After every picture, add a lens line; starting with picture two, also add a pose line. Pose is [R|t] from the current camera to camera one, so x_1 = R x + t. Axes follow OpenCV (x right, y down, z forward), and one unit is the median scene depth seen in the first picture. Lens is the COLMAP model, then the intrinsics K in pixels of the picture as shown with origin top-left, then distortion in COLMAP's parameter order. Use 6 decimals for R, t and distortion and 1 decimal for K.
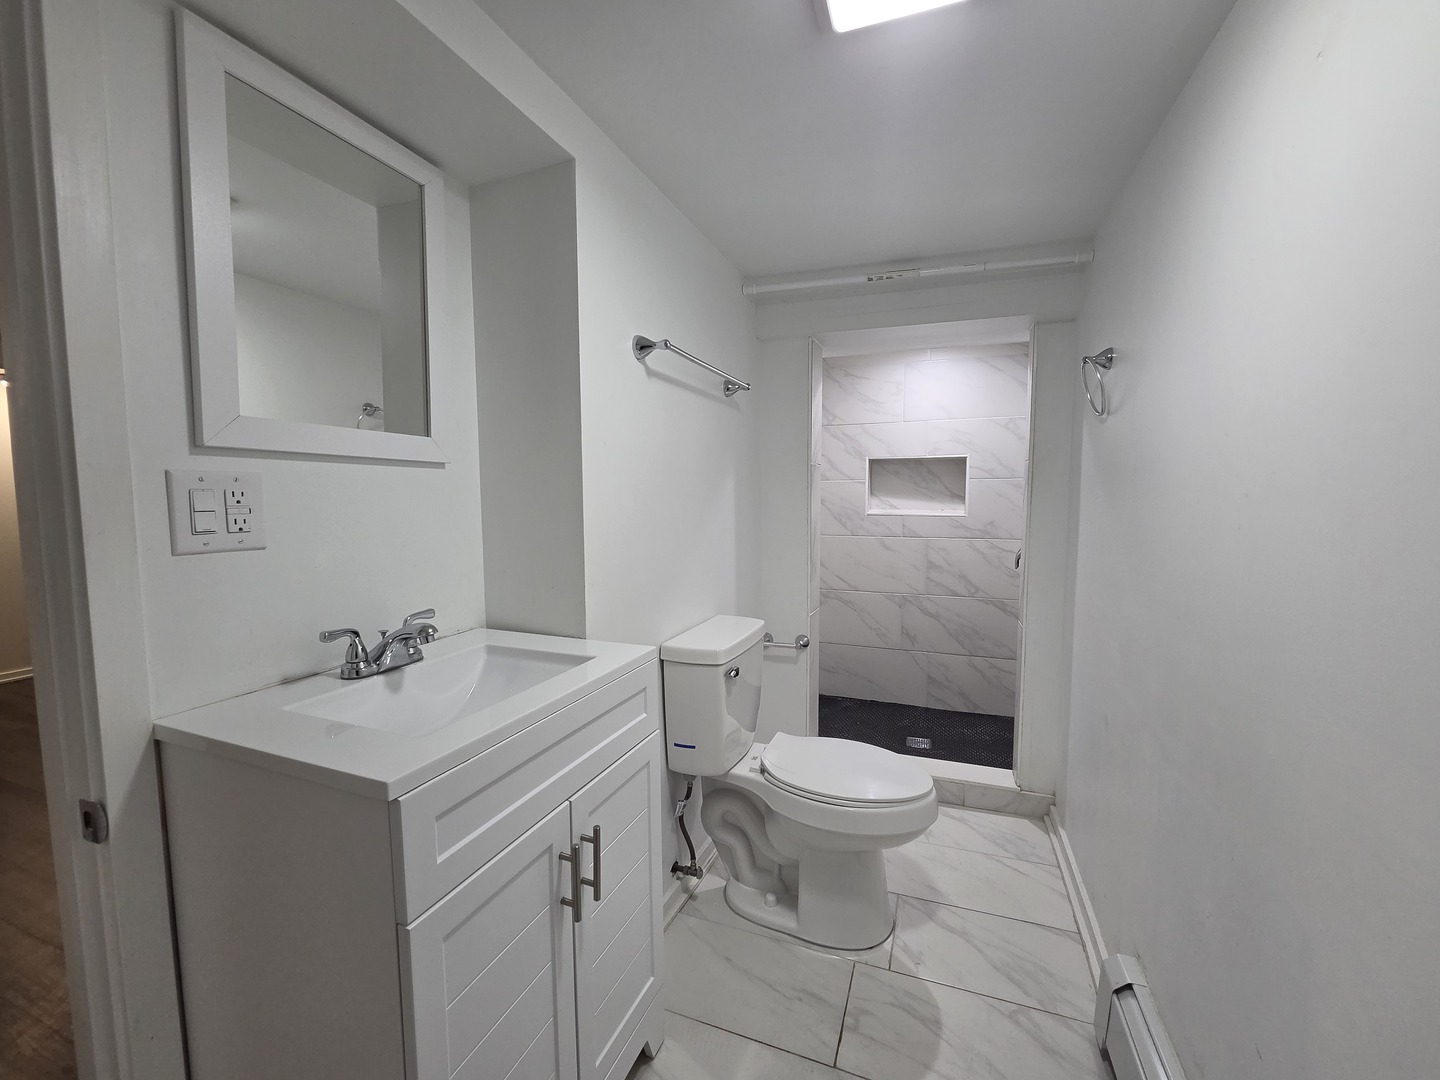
lens RADIAL K [[587.4, 0, 722.4], [0, 587.4, 540.2], [0, 0, 1]] dist [-0.011745, -0.000236]
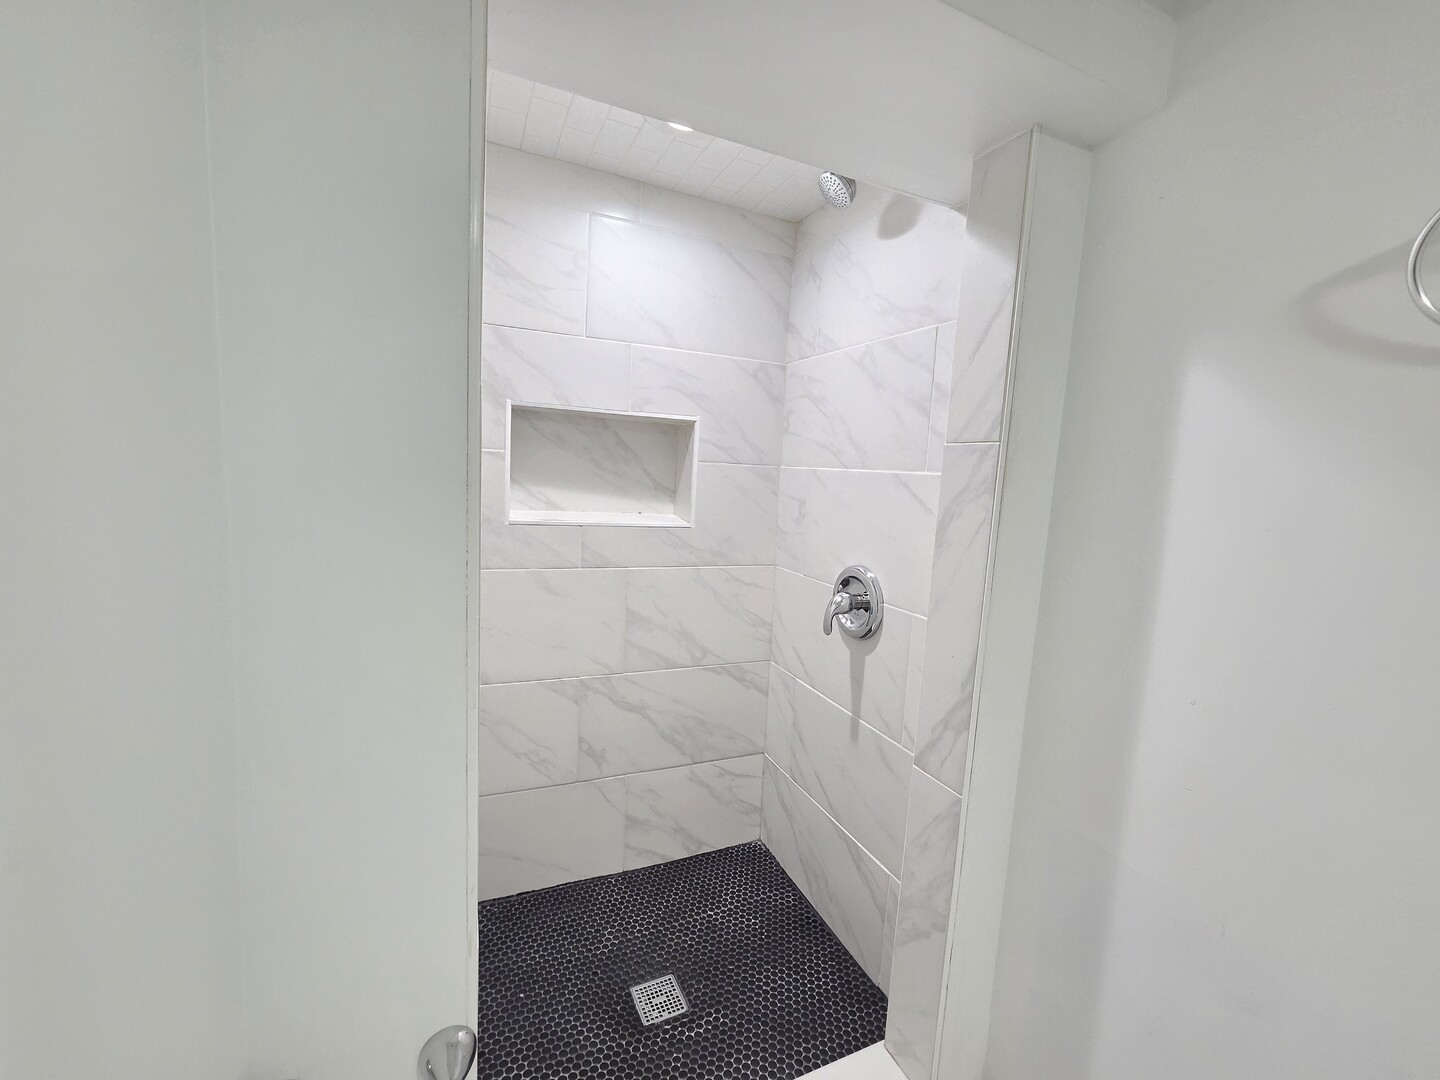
lens RADIAL K [[587.4, 0, 715.5], [0, 587.4, 538.7], [0, 0, 1]] dist [-0.011745, -0.000236]
pose [[0.708176, -0.035900, 0.705123, 0.032558], [0.000303, 0.998722, 0.050545, -0.056548], [-0.706036, -0.035581, 0.707281, 0.564312]]
